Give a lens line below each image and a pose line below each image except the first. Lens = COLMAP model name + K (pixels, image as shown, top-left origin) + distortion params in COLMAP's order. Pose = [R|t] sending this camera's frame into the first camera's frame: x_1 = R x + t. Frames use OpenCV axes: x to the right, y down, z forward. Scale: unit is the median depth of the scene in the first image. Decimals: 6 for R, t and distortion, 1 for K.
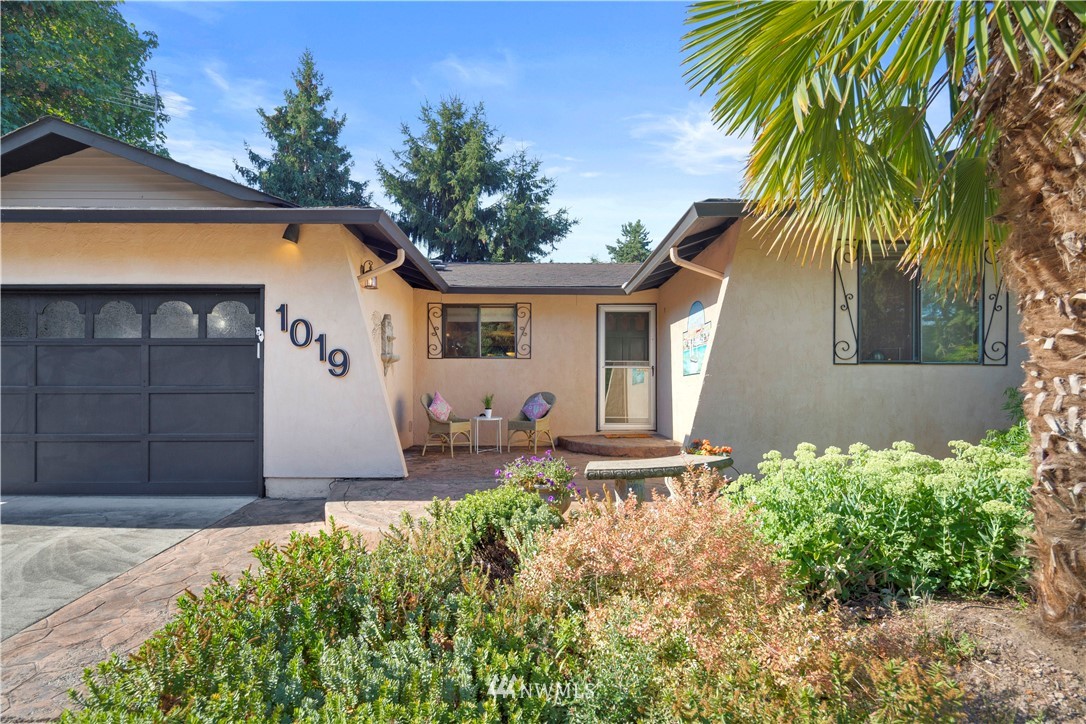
lens RADIAL K [[544.9, 0, 543.2], [0, 544.9, 397.6], [0, 0, 1]] dist [0.000043, 0.000066]
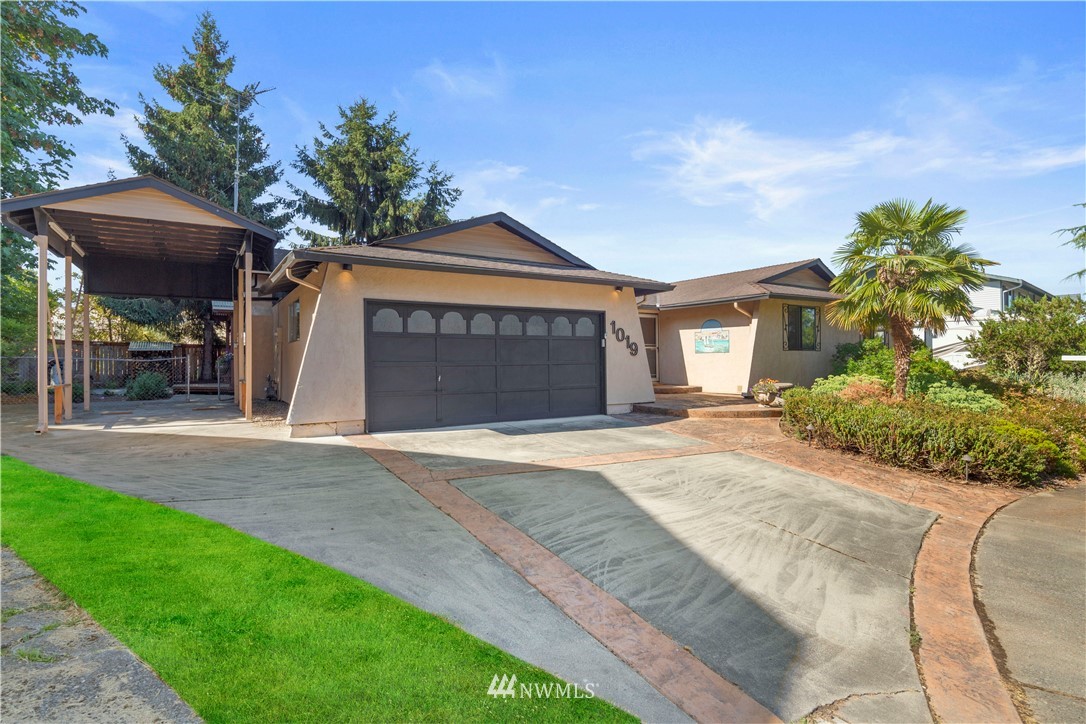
lens RADIAL K [[531.3, 0, 543.0], [0, 531.3, 362.0], [0, 0, 1]] dist [0.001929, 0.000295]
pose [[0.862060, -0.006816, 0.506761, -1.735376], [0.005475, 0.999976, 0.004135, -0.023672], [-0.506777, -0.000790, 0.862077, -0.616823]]
